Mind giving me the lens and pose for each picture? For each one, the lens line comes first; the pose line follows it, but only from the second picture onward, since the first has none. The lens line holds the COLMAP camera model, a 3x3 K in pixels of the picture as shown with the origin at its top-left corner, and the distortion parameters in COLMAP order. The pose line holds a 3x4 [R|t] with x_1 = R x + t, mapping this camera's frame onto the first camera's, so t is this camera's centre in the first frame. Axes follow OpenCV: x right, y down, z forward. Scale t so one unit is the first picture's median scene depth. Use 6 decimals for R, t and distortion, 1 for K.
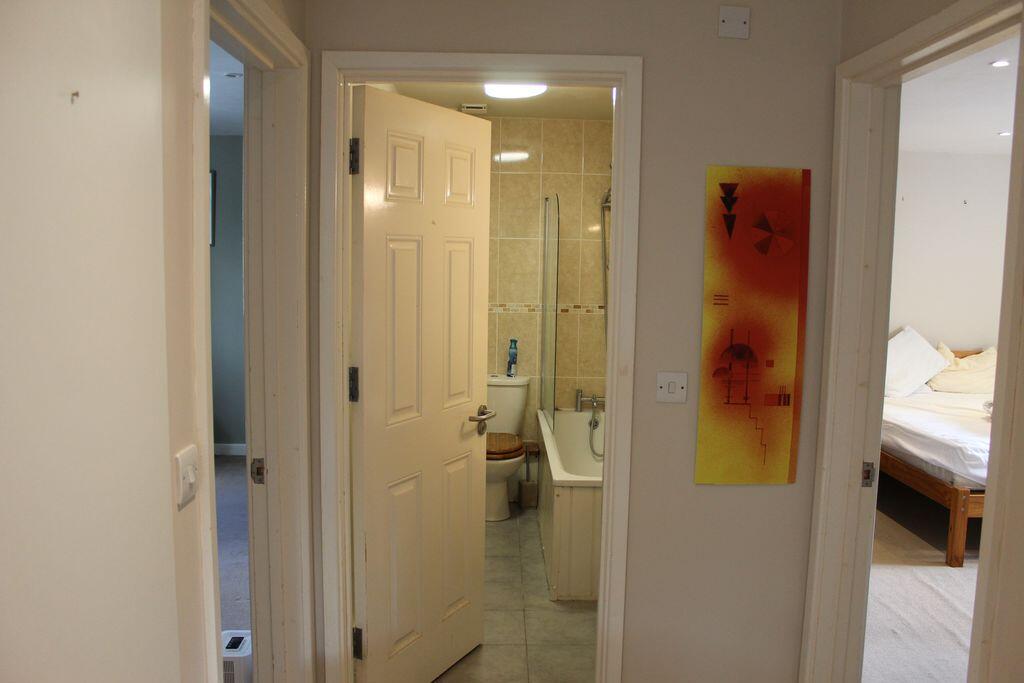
lens RADIAL K [[863.3, 0, 512.0], [0, 863.3, 341.5], [0, 0, 1]] dist [-0.078708, -0.001210]
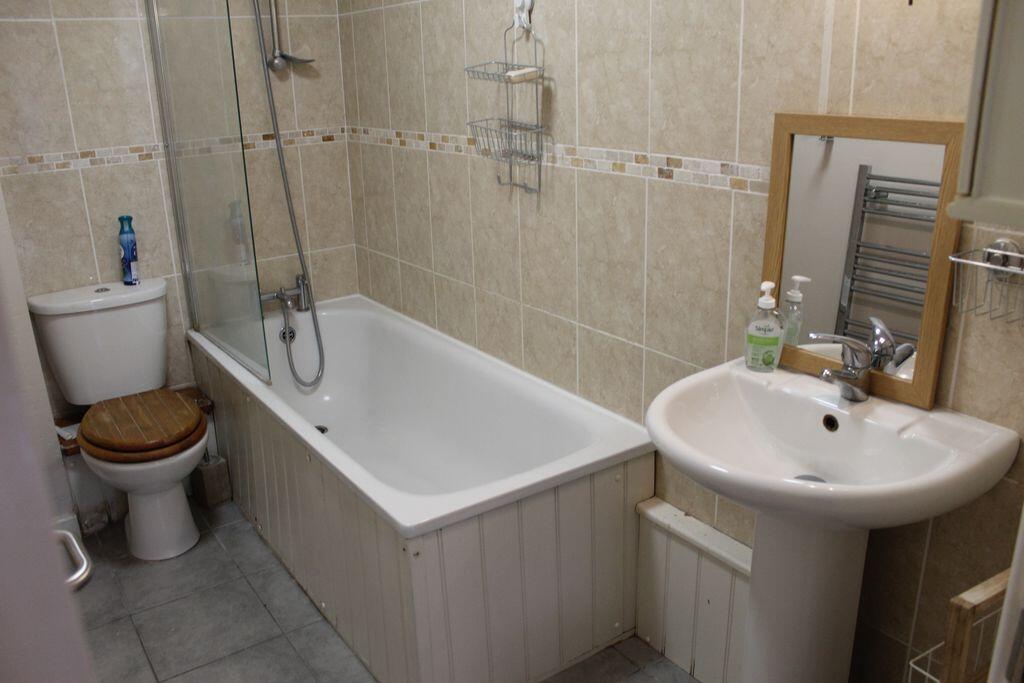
lens RADIAL K [[863.3, 0, 512.0], [0, 863.3, 341.5], [0, 0, 1]] dist [-0.078708, -0.001210]
pose [[0.832804, -0.218124, 0.508783, -0.081863], [0.104731, 0.964582, 0.242103, -0.029186], [-0.543571, -0.148339, 0.826151, 0.421909]]
